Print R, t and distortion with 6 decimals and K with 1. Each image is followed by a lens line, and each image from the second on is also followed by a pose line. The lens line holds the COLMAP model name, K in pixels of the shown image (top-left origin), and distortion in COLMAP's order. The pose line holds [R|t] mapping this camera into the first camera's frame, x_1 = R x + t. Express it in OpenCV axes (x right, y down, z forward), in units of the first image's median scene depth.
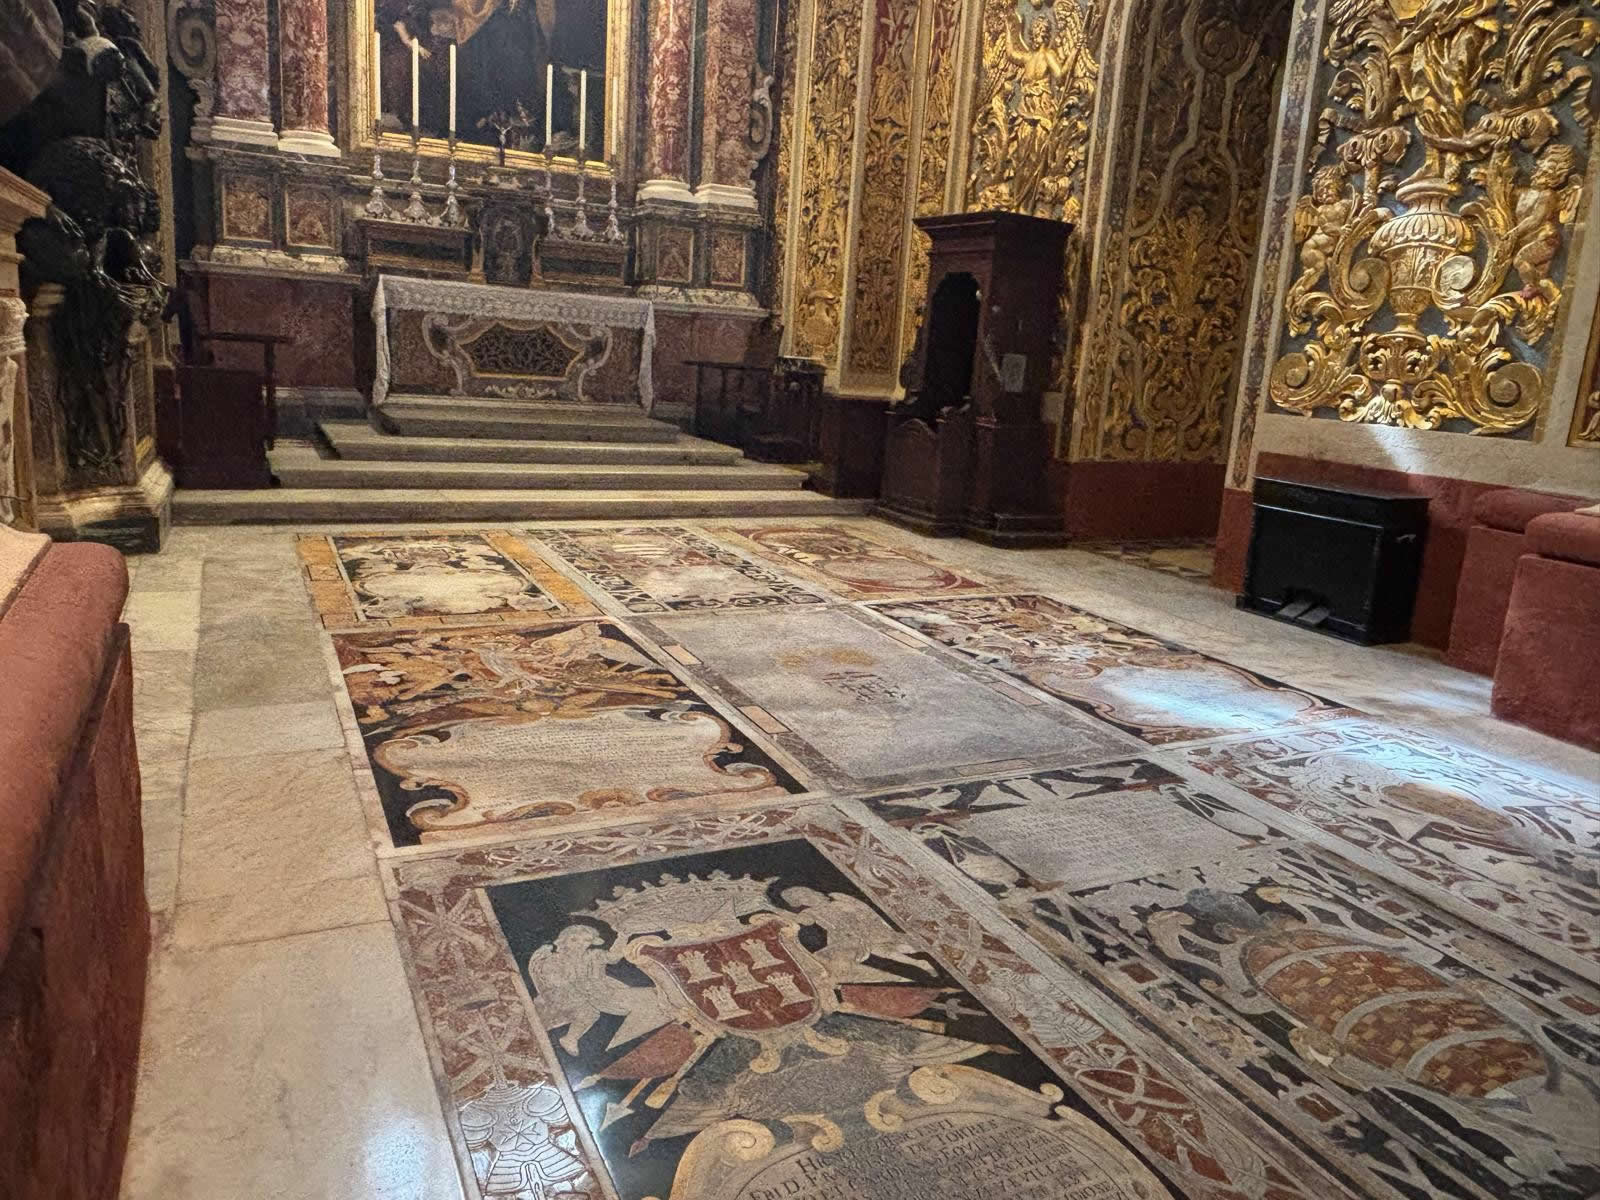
lens RADIAL K [[1111.8, 0, 809.4], [0, 1111.8, 583.5], [0, 0, 1]] dist [0.029070, -0.046425]
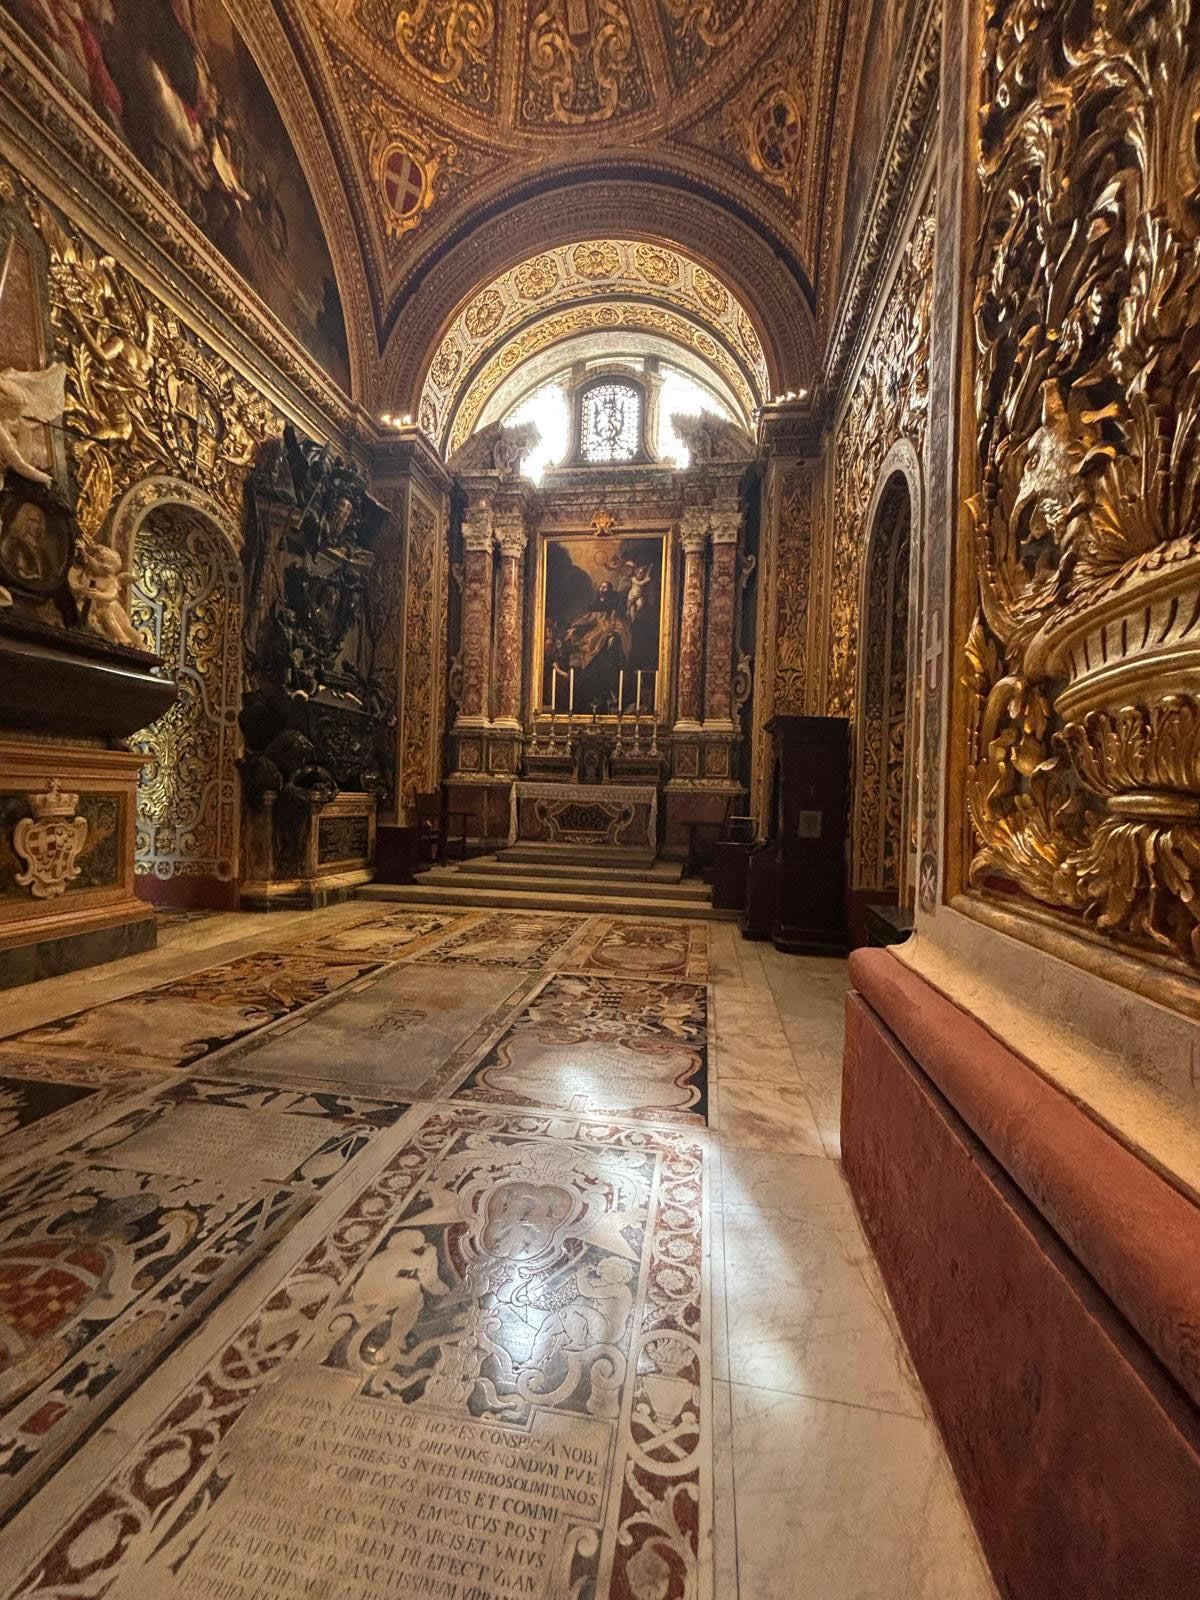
lens RADIAL K [[641.9, 0, 601.7], [0, 641.9, 802.4], [0, 0, 1]] dist [-0.003652, 0.001497]
pose [[0.811179, -0.036728, -0.583643, 0.669205], [-0.103315, 0.973327, -0.204842, -0.039073], [0.575599, 0.226463, 0.785748, 0.333996]]
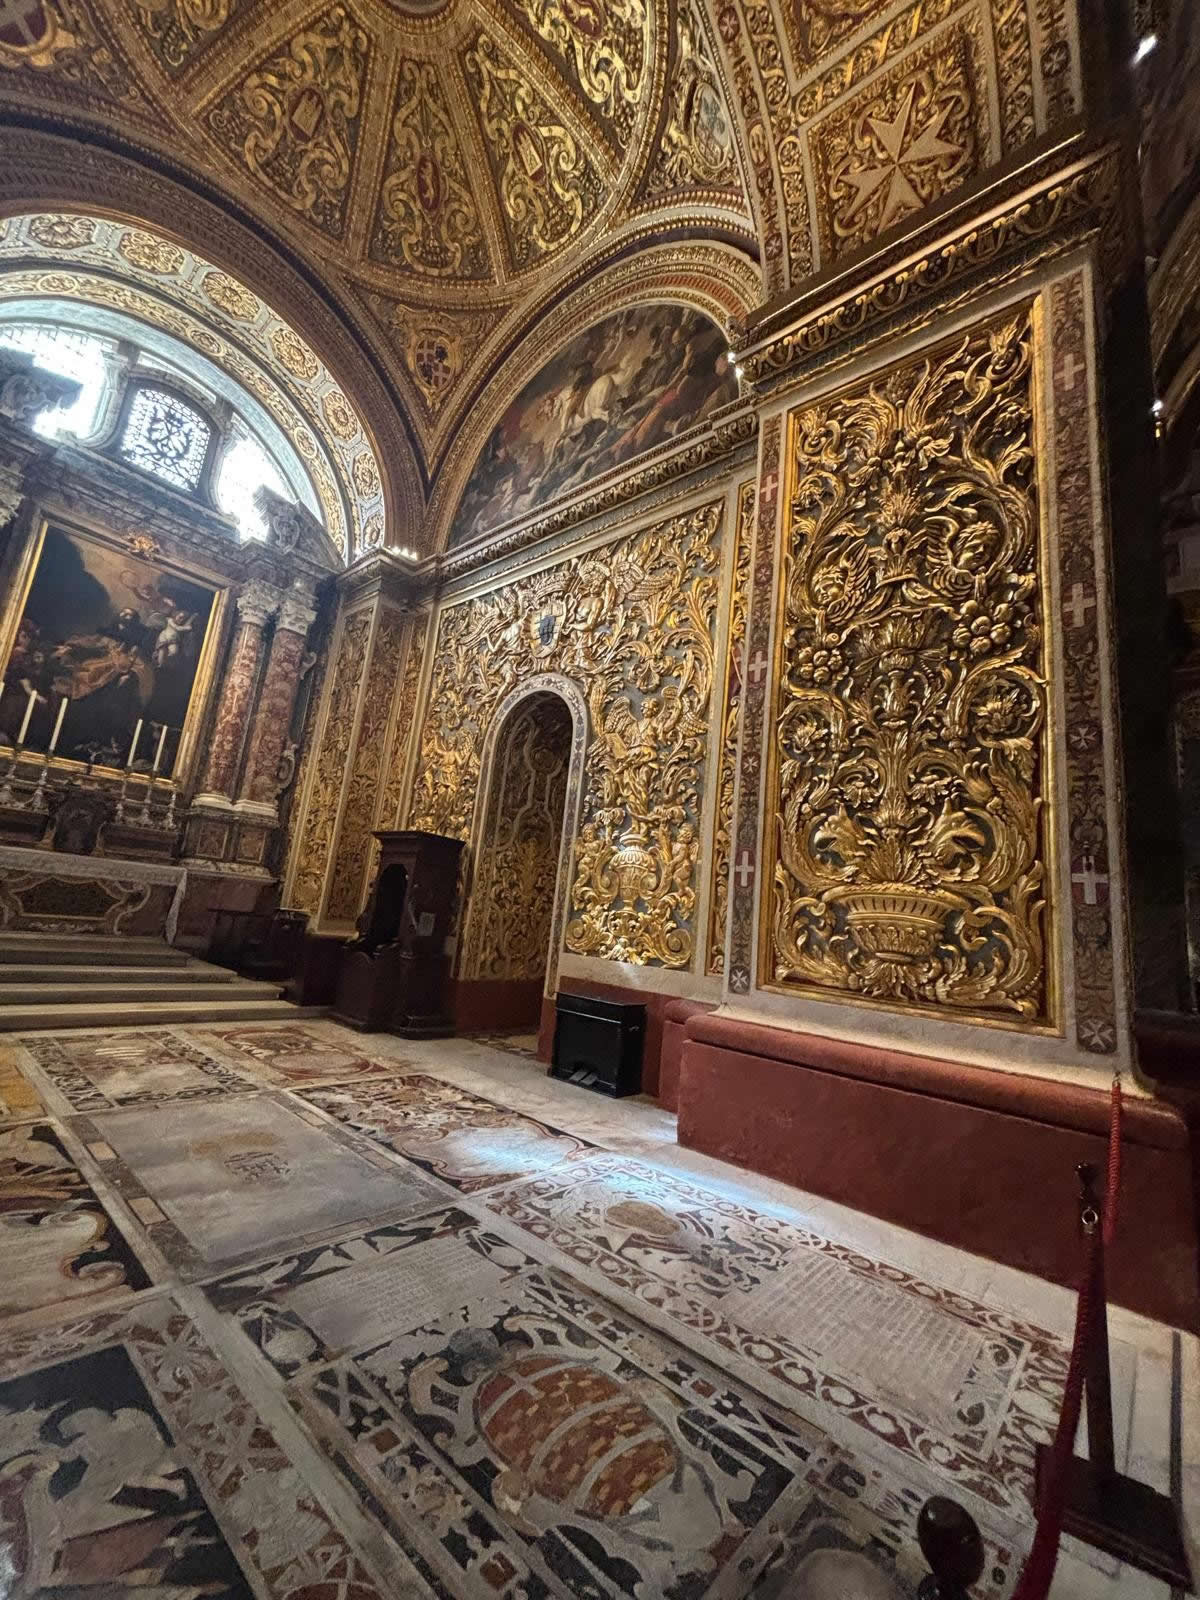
lens RADIAL K [[641.2, 0, 605.9], [0, 641.2, 801.2], [0, 0, 1]] dist [-0.000045, 0.000223]
pose [[0.923264, 0.099301, 0.371111, 0.088482], [0.041733, 0.934374, -0.353842, -0.020914], [-0.381894, 0.342178, 0.858529, 0.032830]]
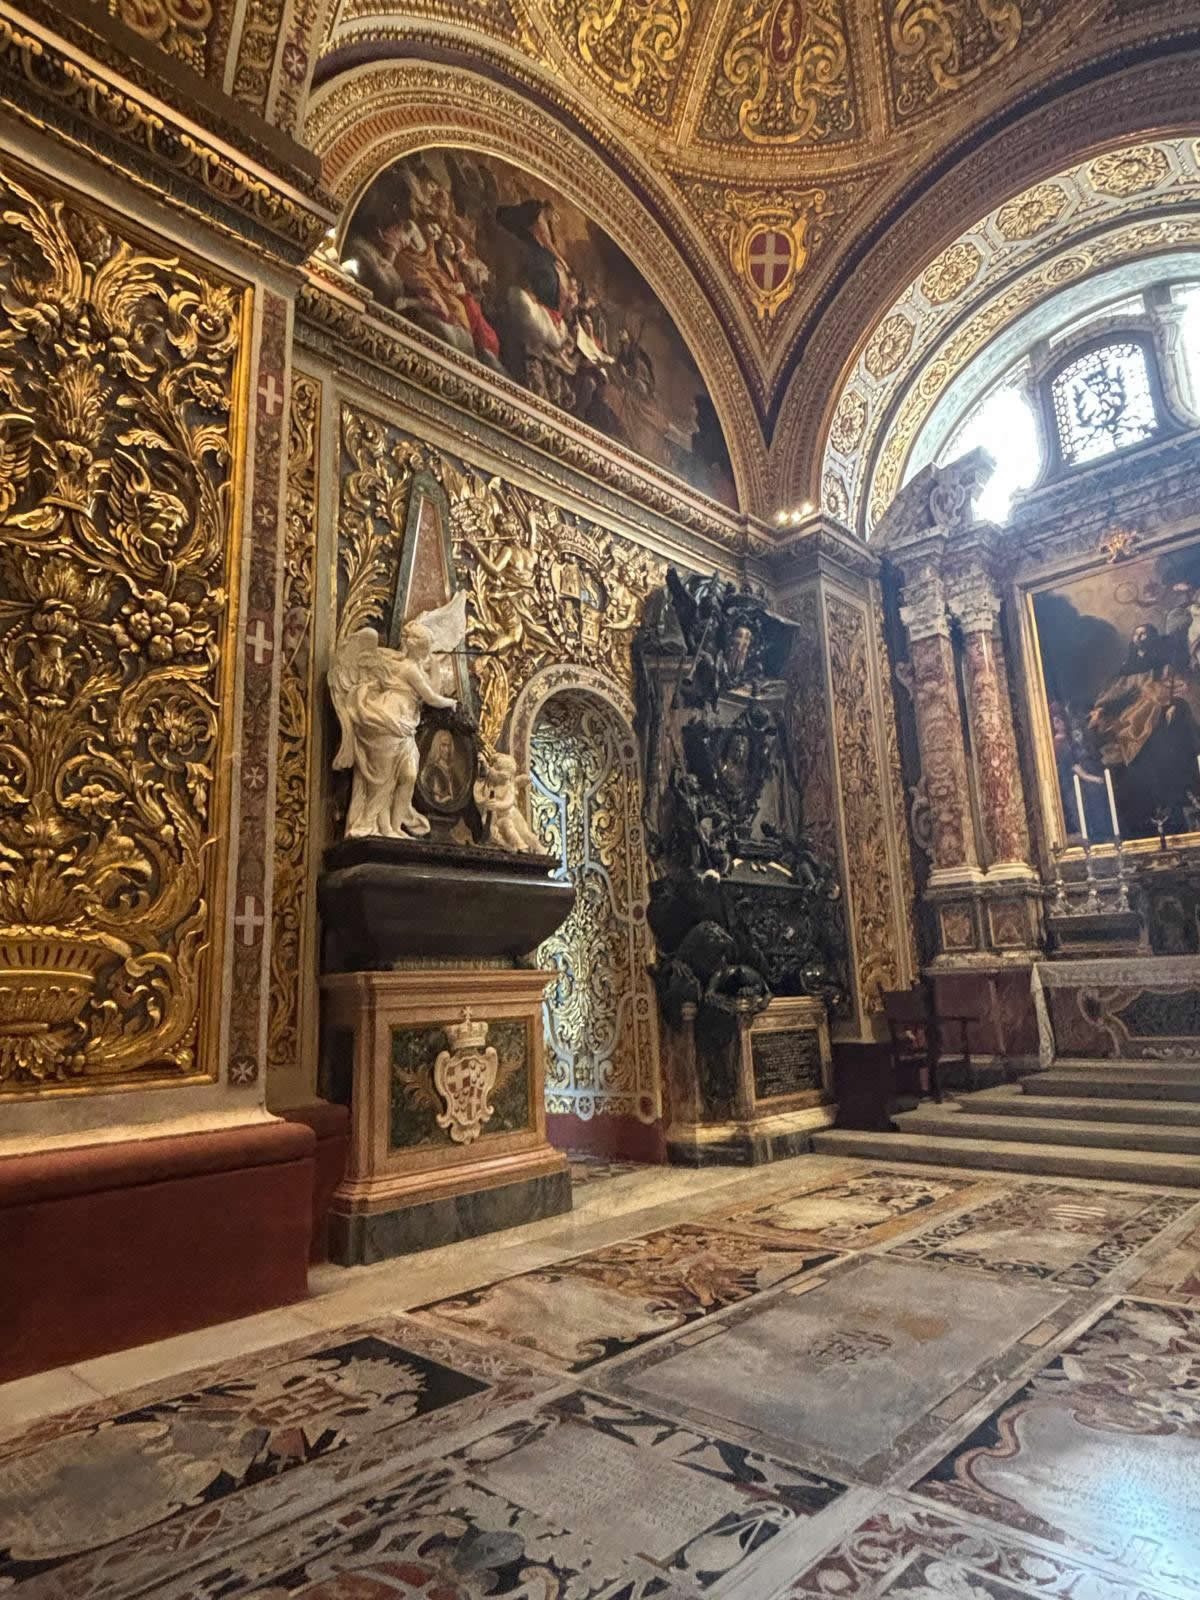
lens RADIAL K [[920.0, 0, 597.7], [0, 920.0, 808.6], [0, 0, 1]] dist [0.010284, -0.015323]
pose [[0.323978, -0.266706, -0.907693, 0.732084], [-0.141290, 0.935041, -0.325171, -0.051813], [0.935455, 0.233596, 0.265249, 0.370962]]
